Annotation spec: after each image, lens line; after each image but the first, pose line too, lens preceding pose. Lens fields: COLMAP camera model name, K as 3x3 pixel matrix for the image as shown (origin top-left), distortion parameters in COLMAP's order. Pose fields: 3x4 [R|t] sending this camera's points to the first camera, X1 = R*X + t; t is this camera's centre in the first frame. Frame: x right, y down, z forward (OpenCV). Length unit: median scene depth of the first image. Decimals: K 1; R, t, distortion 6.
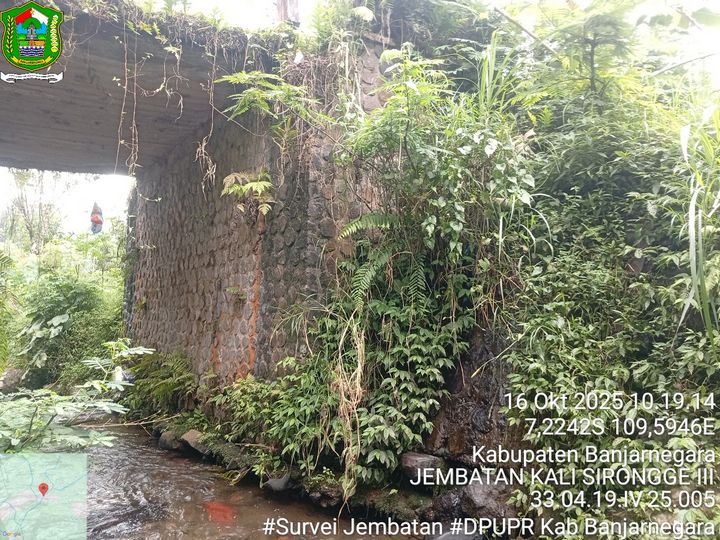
lens RADIAL K [[554.6, 0, 356.4], [0, 554.6, 269.2], [0, 0, 1]] dist [0.125120, -0.283306]
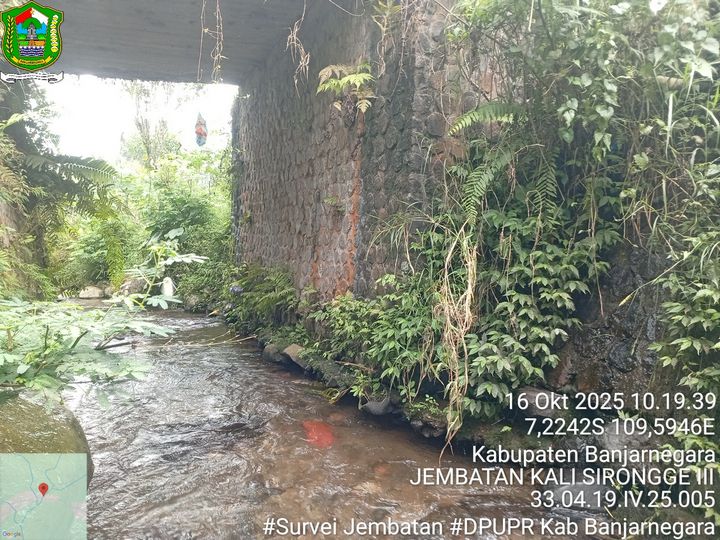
lens RADIAL K [[554.6, 0, 356.4], [0, 554.6, 269.2], [0, 0, 1]] dist [0.125120, -0.283306]
pose [[0.981311, 0.026419, -0.190605, -0.002527], [0.001140, 0.989714, 0.143054, 0.022150], [0.192424, -0.140598, 0.971188, 0.126464]]
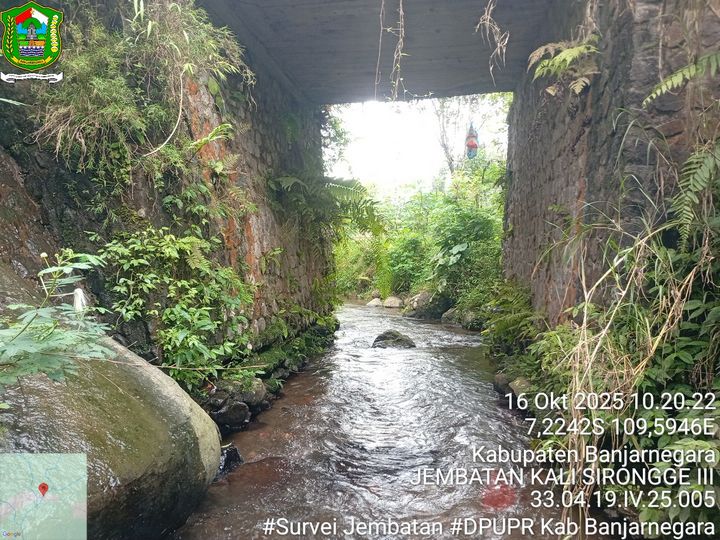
lens RADIAL K [[556.3, 0, 360.0], [0, 556.3, 270.0], [0, 0, 1]] dist [0.070385, -0.132047]
pose [[0.719908, 0.050264, -0.692247, 0.149272], [0.030832, 0.994074, 0.104243, 0.042523], [0.693385, -0.096389, 0.714092, 0.336793]]
